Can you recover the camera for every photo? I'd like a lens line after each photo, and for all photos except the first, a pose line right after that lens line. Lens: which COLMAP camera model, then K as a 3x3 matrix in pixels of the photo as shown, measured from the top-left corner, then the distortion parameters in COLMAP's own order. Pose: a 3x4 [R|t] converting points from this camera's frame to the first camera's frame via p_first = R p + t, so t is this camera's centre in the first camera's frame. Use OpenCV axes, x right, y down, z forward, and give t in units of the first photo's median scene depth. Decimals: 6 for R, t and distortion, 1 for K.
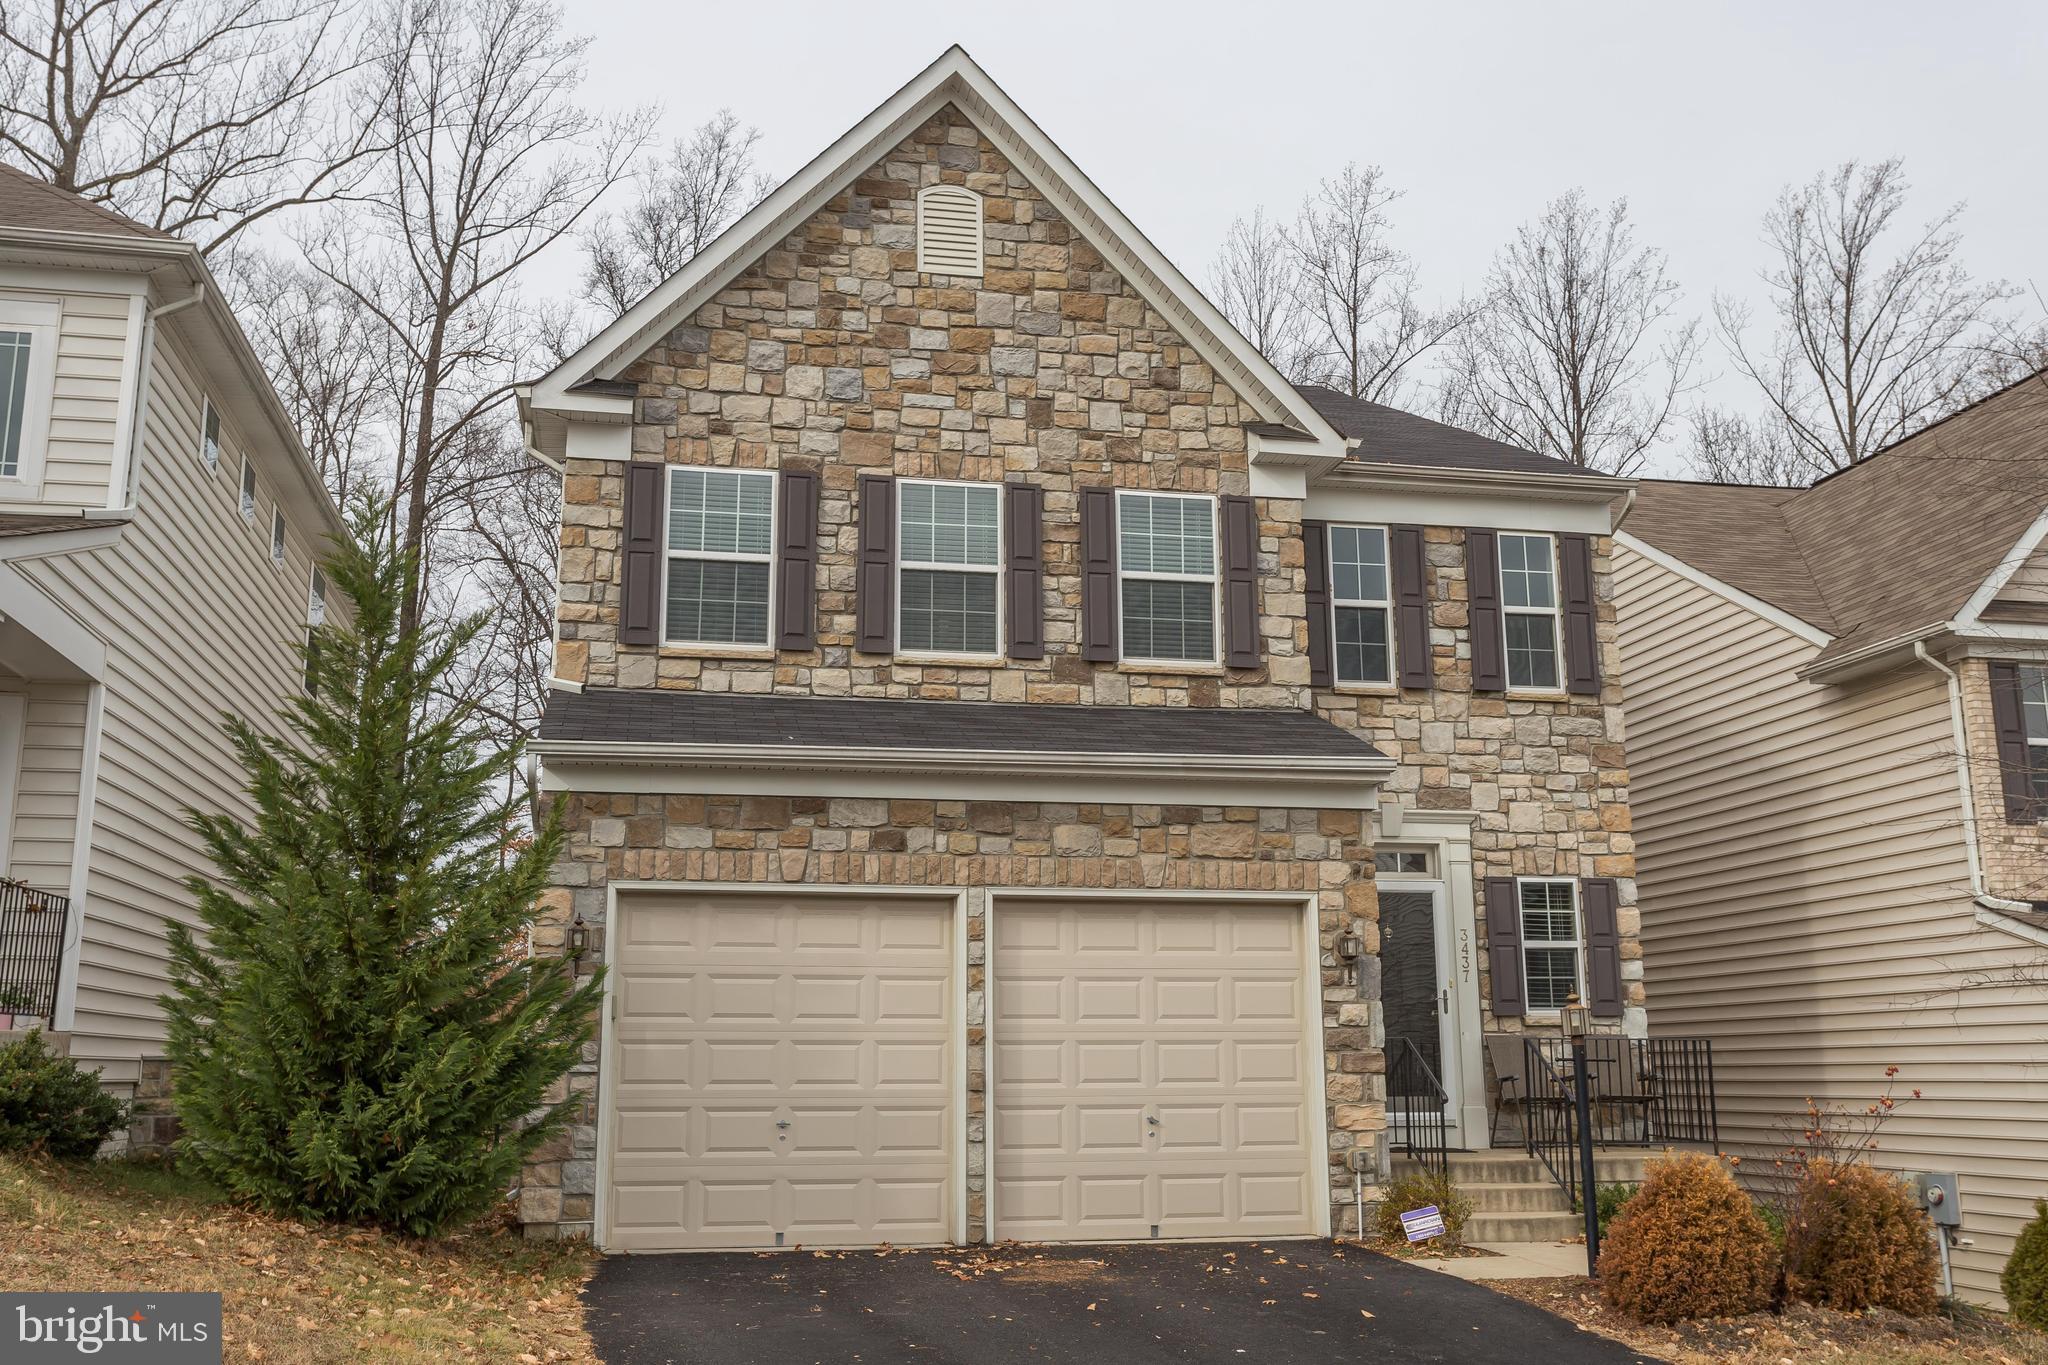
lens RADIAL K [[1826.1, 0, 1019.5], [0, 1826.1, 684.2], [0, 0, 1]] dist [0.002453, 0.003415]
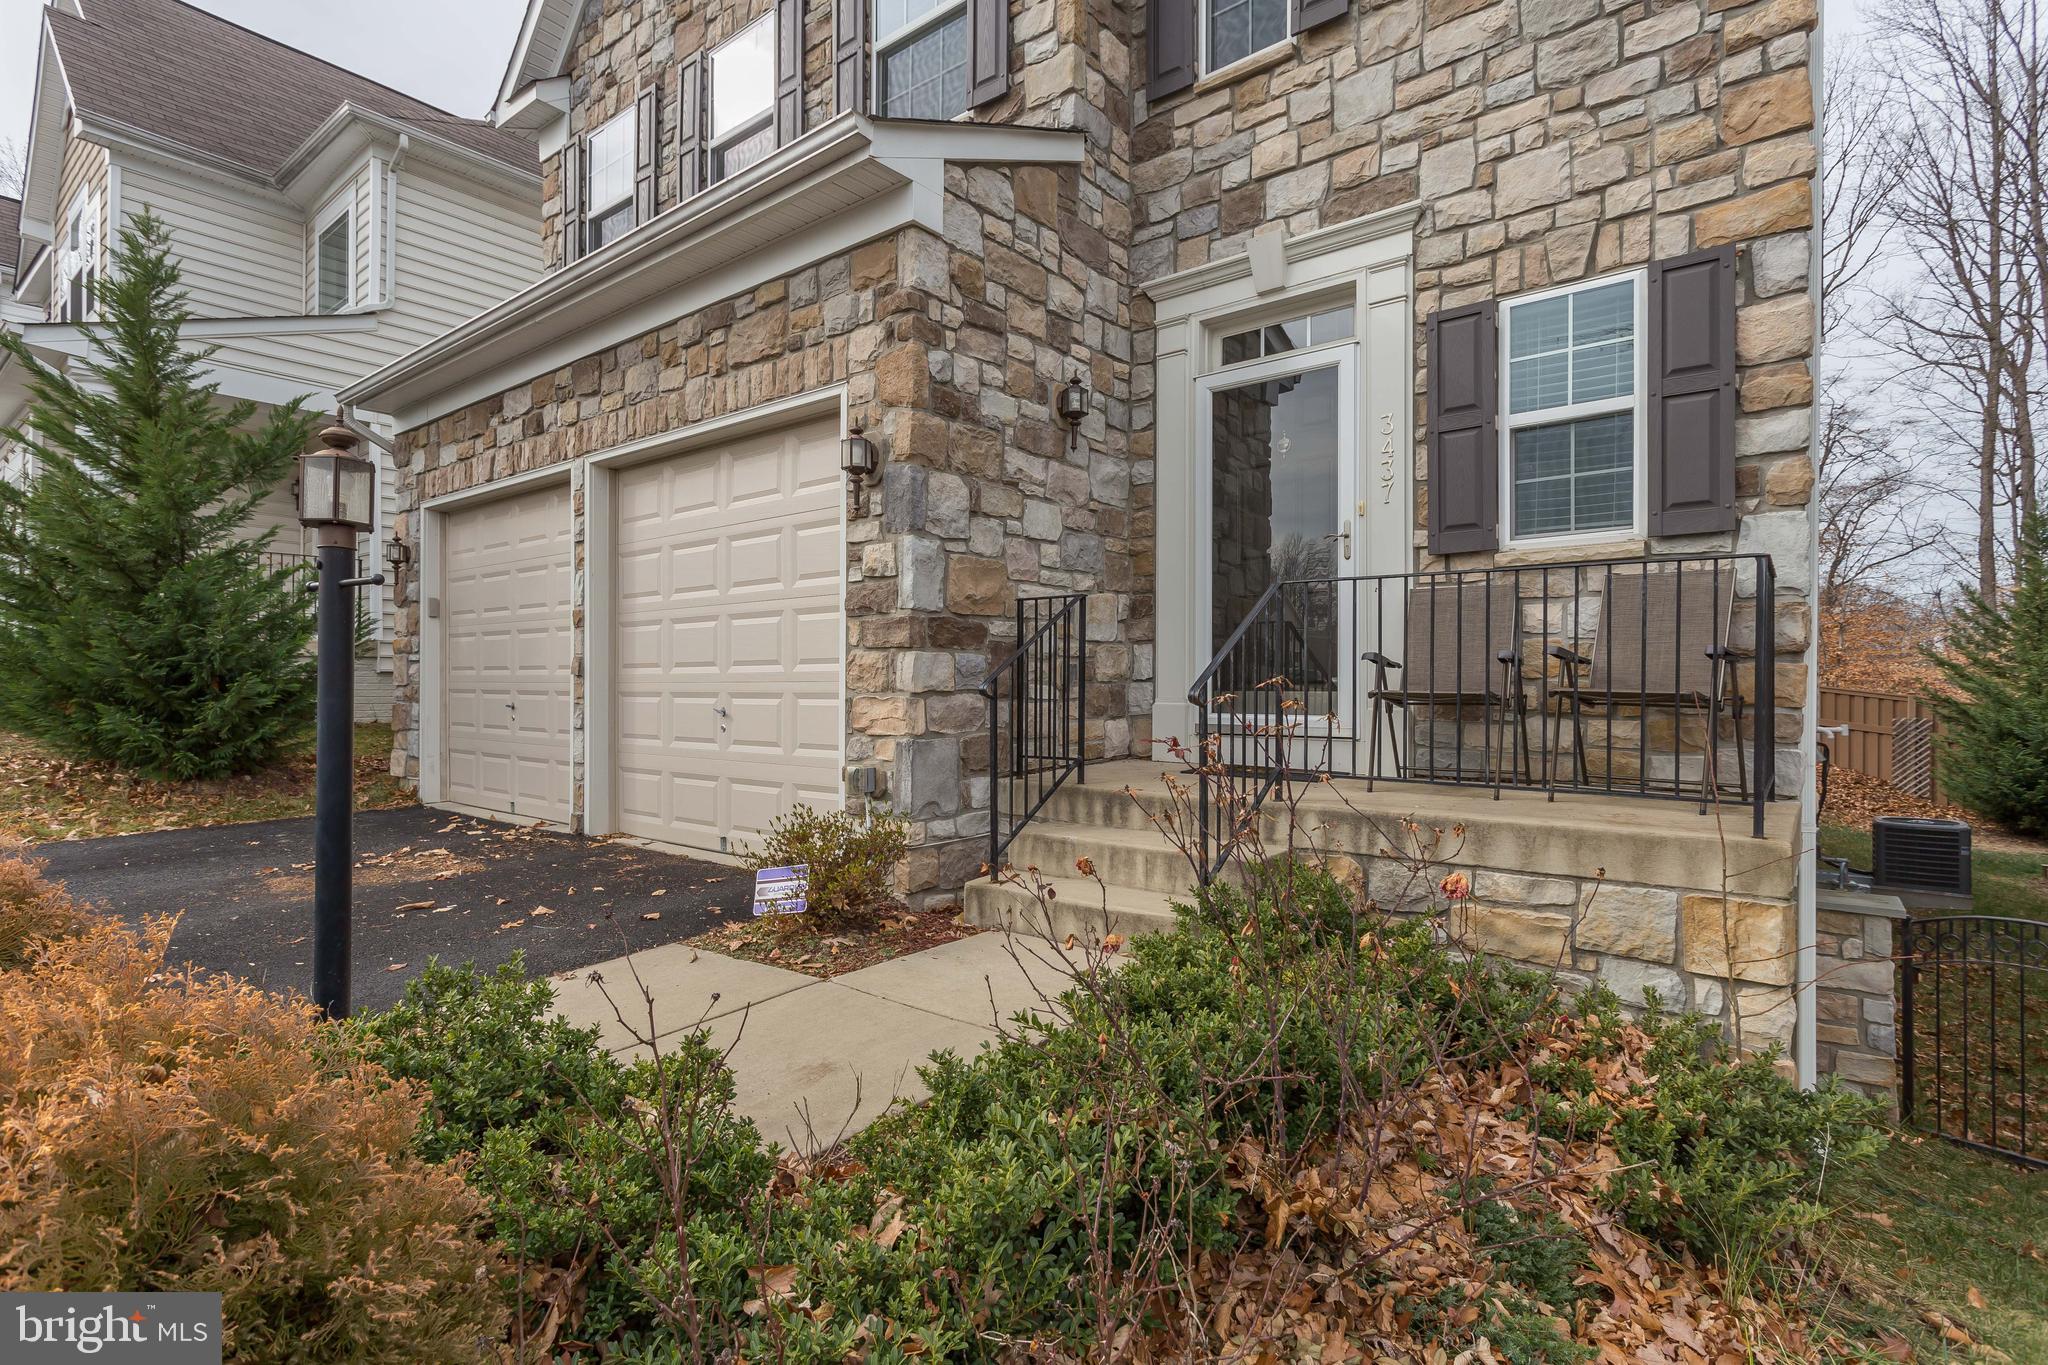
lens RADIAL K [[979.5, 0, 1025.5], [0, 979.5, 685.2], [0, 0, 1]] dist [-0.001360, 0.002307]
pose [[0.640526, 0.003459, -0.767929, 0.412095], [0.154659, 0.978919, 0.133409, 0.159676], [0.752202, -0.204219, 0.626488, 0.698444]]
